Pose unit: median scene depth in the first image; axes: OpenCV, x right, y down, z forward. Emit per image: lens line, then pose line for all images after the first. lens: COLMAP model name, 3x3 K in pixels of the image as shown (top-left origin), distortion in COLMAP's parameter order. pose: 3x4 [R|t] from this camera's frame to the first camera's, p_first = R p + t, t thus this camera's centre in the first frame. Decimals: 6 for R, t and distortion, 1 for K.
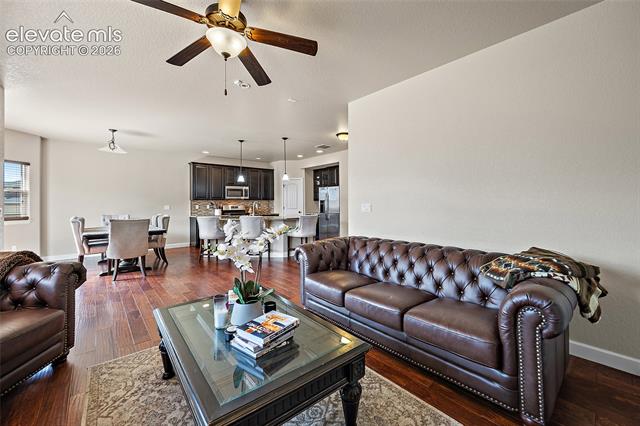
lens RADIAL K [[259.5, 0, 322.7], [0, 259.5, 202.0], [0, 0, 1]] dist [0.000801, 0.000031]
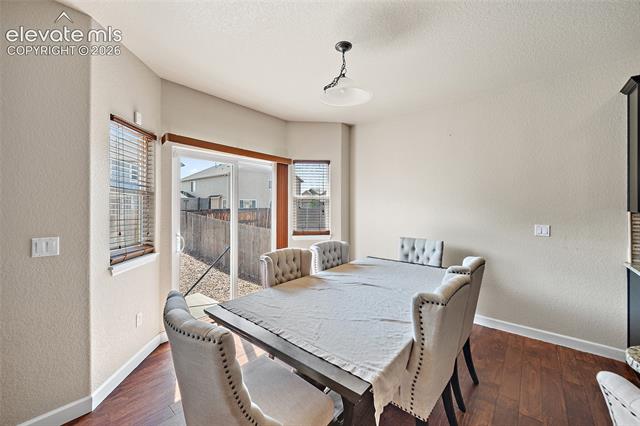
lens RADIAL K [[254.5, 0, 323.8], [0, 254.5, 206.9], [0, 0, 1]] dist [0.000111, -0.000103]
pose [[0.149089, 0.008541, -0.988787, -0.275135], [-0.002471, 0.999963, 0.008265, -0.014678], [0.988821, 0.001211, 0.149105, 0.613463]]
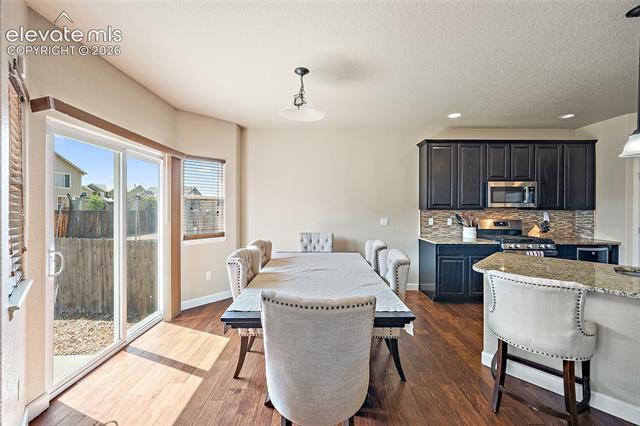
lens RADIAL K [[251.7, 0, 322.3], [0, 251.7, 209.9], [0, 0, 1]] dist [-0.001016, -0.000319]
pose [[0.752866, 0.013799, -0.658029, -0.312610], [-0.004578, 0.999866, 0.015730, -0.014514], [0.658158, -0.008830, 0.752828, 0.450952]]
